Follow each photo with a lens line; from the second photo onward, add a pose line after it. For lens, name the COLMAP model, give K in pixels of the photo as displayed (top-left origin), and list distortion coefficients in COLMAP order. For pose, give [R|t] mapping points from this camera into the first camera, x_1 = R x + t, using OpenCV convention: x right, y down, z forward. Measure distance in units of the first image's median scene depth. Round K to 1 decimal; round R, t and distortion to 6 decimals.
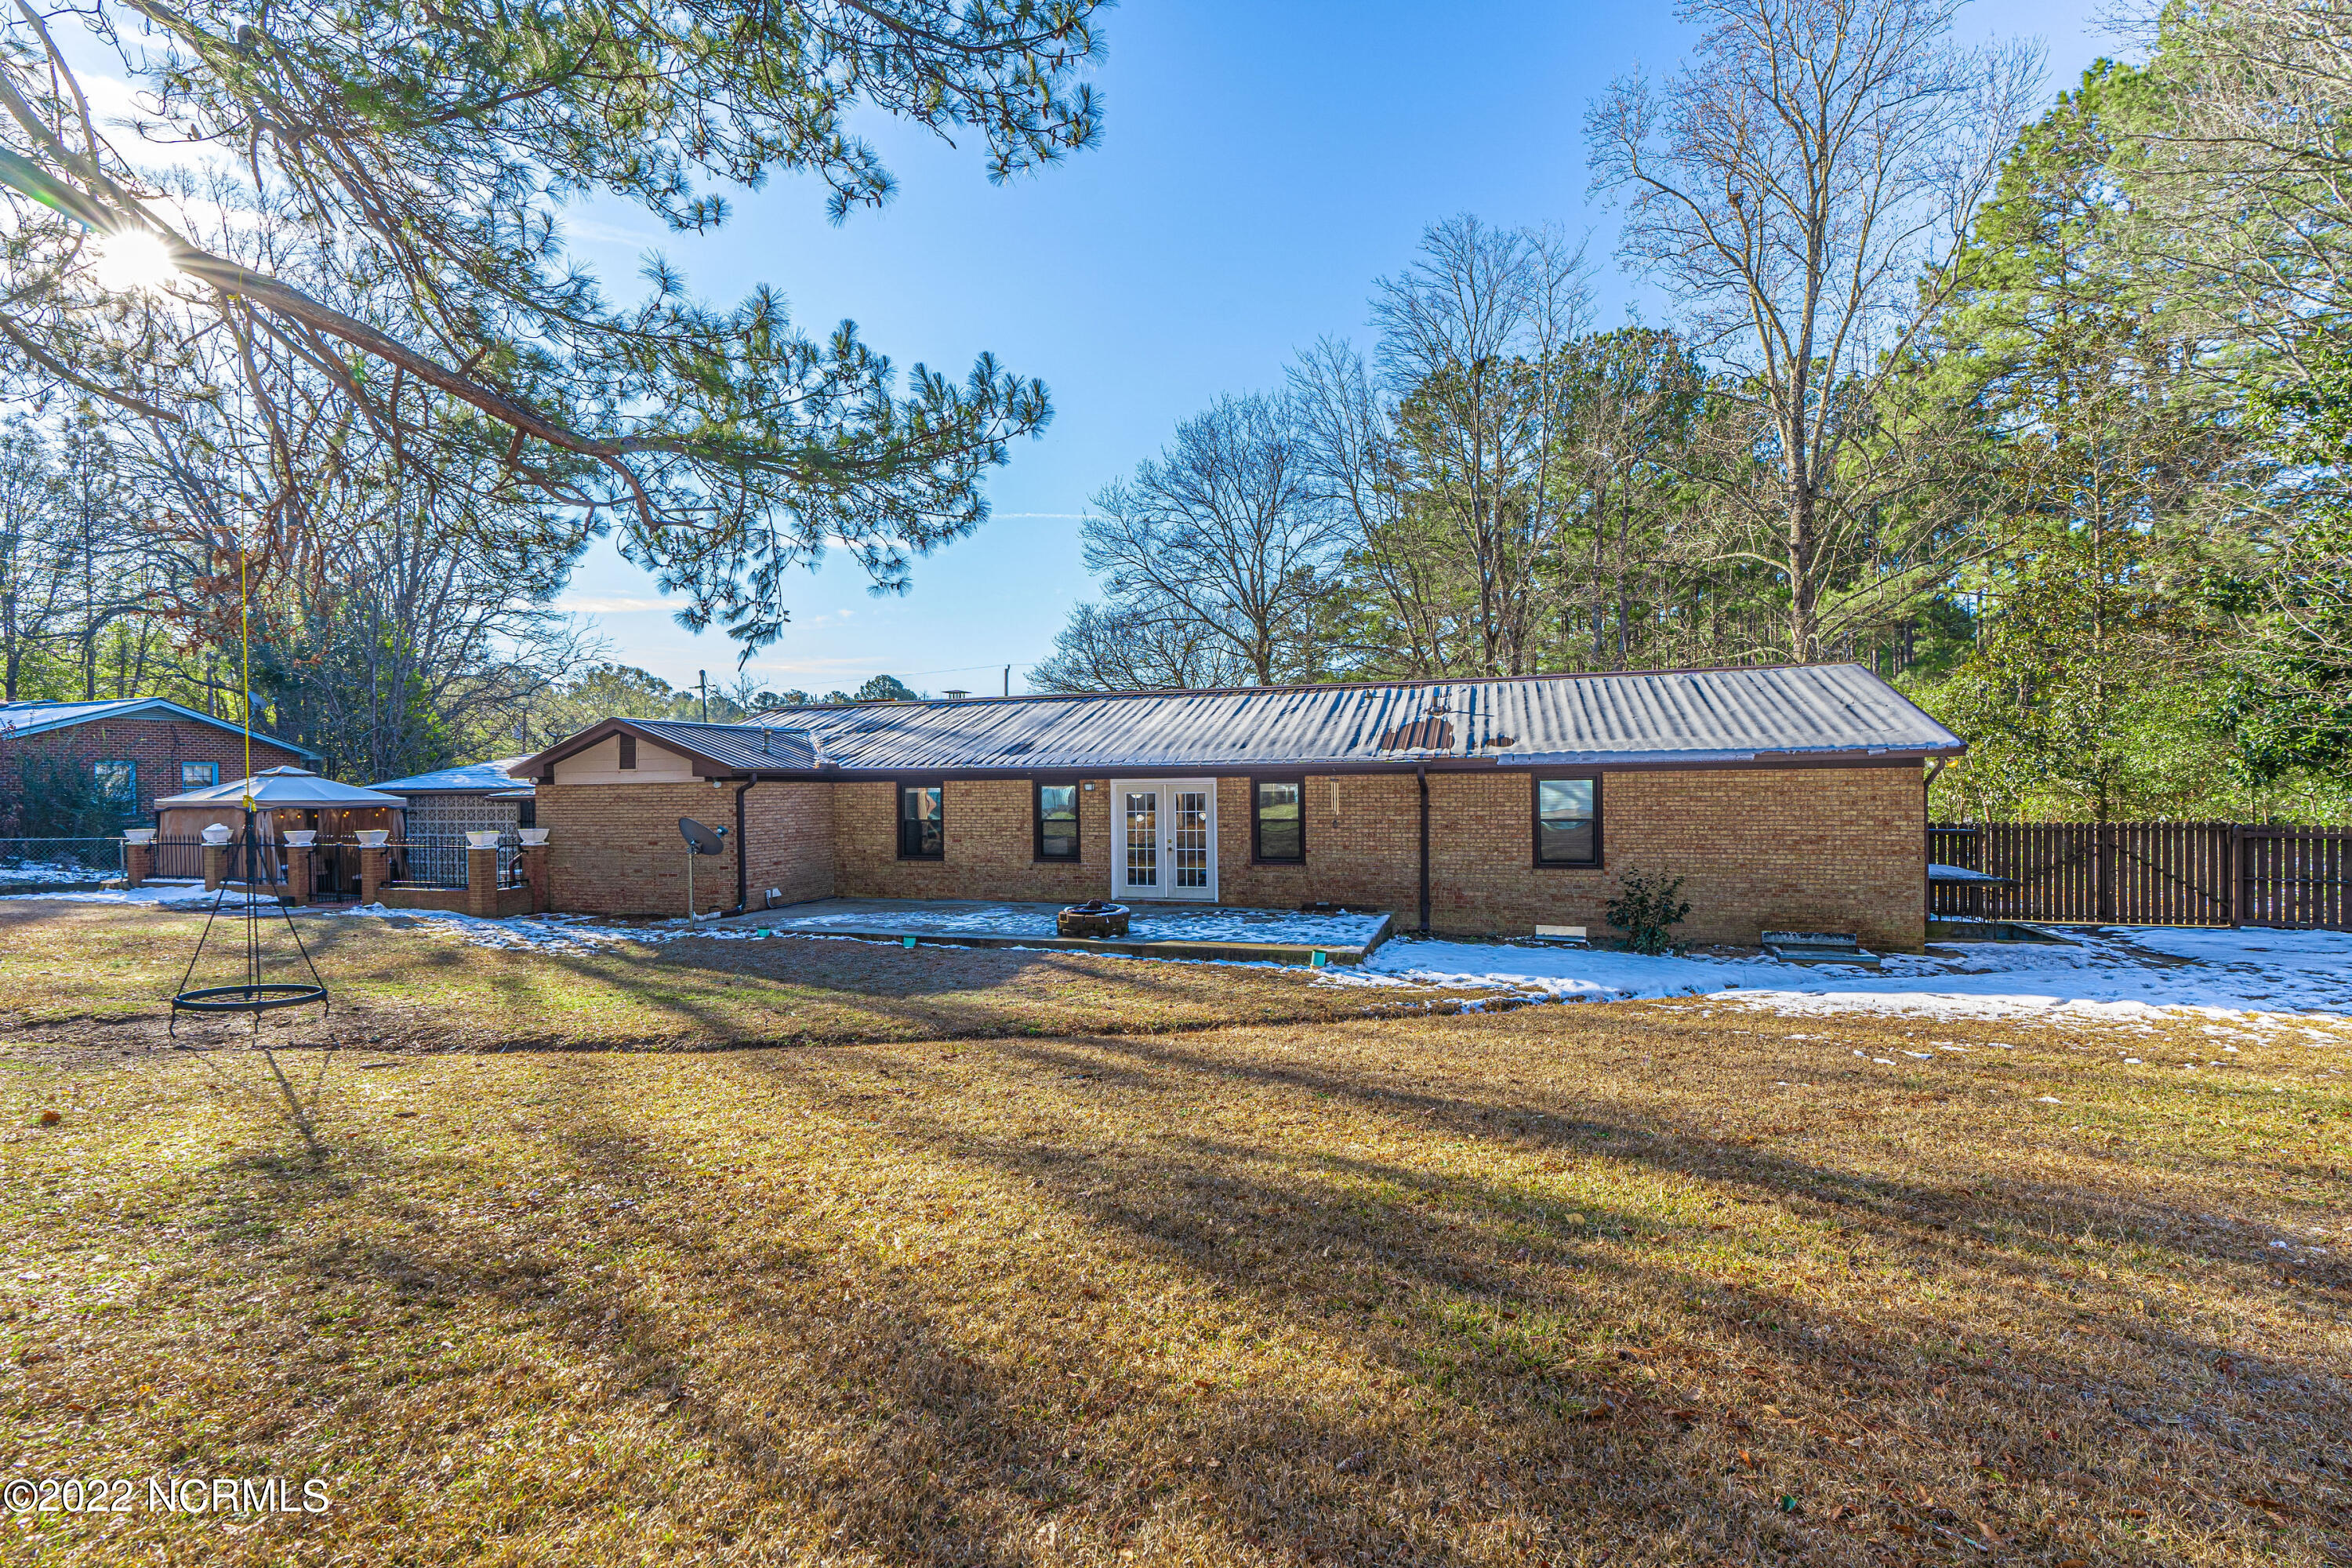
lens RADIAL K [[1053.7, 0, 1169.6], [0, 1053.7, 786.1], [0, 0, 1]] dist [-0.009517, 0.003282]
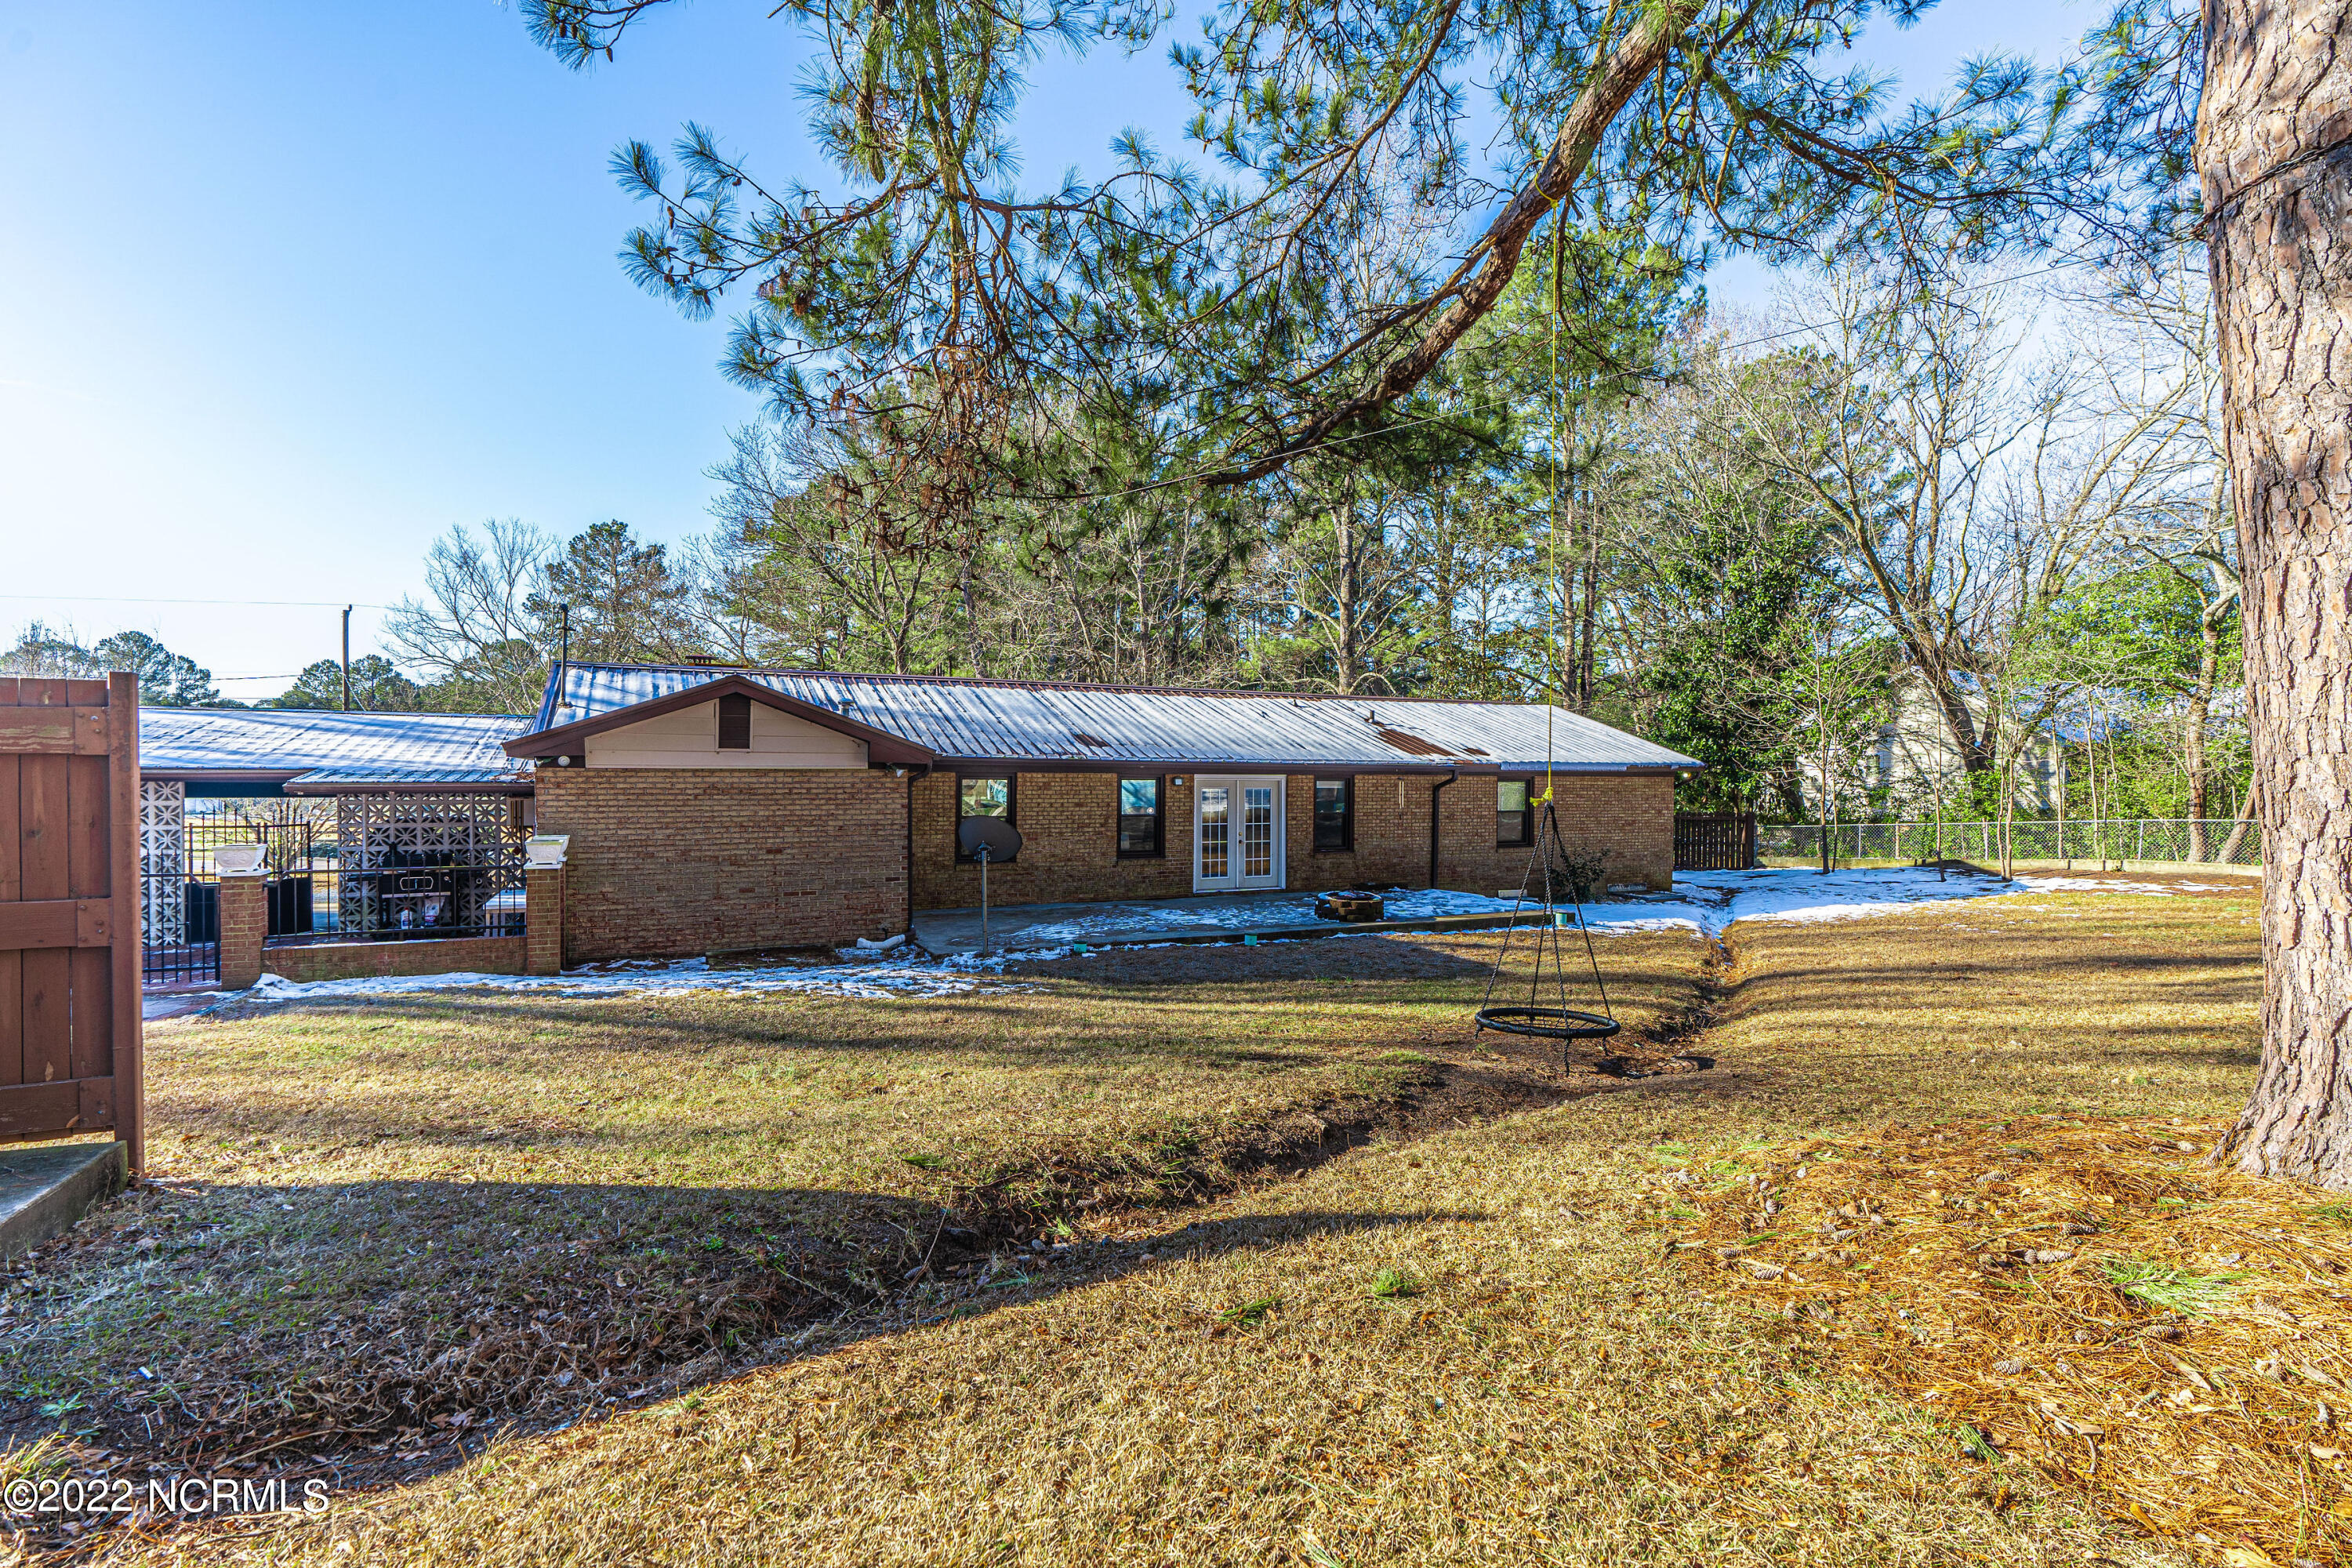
lens RADIAL K [[1088.4, 0, 1162.3], [0, 1088.4, 792.8], [0, 0, 1]] dist [-0.015164, 0.001240]
pose [[0.723516, 0.005760, 0.690284, -0.803888], [-0.012746, 0.999906, 0.005016, 0.006547], [-0.690190, -0.012427, 0.723521, 0.264750]]
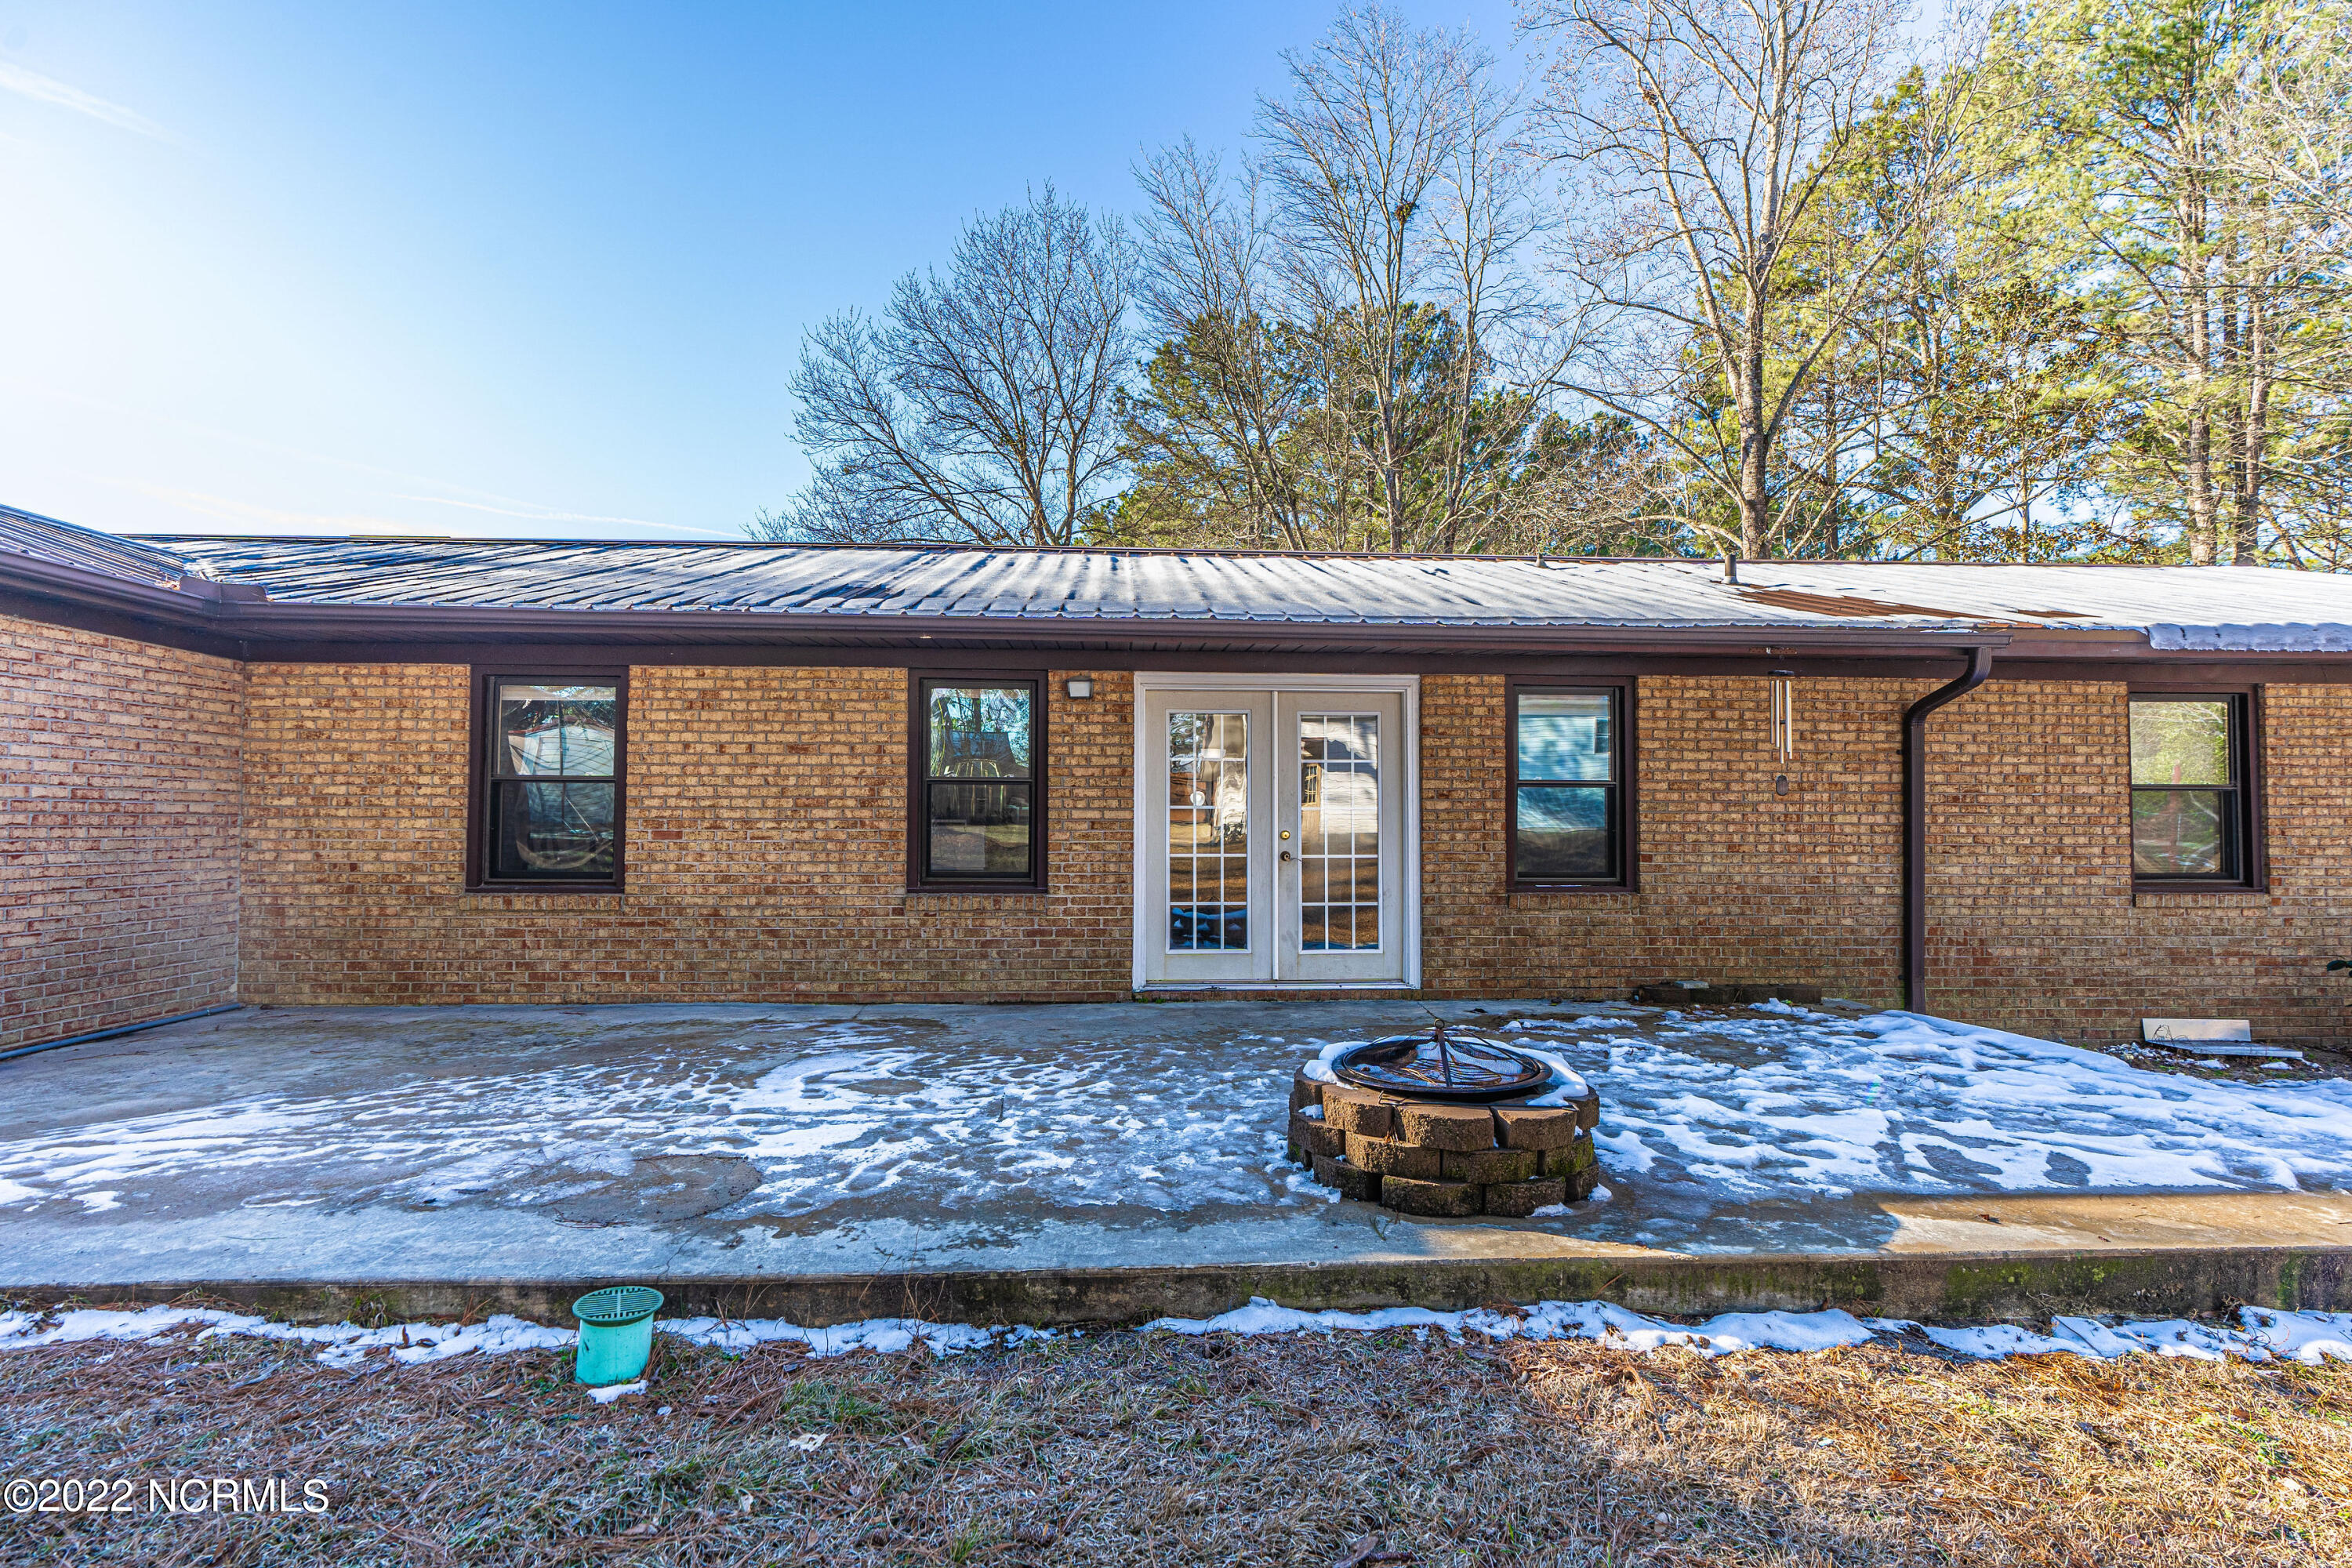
lens RADIAL K [[1053.7, 0, 1167.3], [0, 1053.7, 784.3], [0, 0, 1]] dist [-0.009517, 0.003282]
pose [[0.932830, 0.028253, 0.359207, -0.182144], [-0.013847, 0.998996, -0.042615, 0.050402], [-0.360050, 0.034778, 0.932285, 0.643983]]
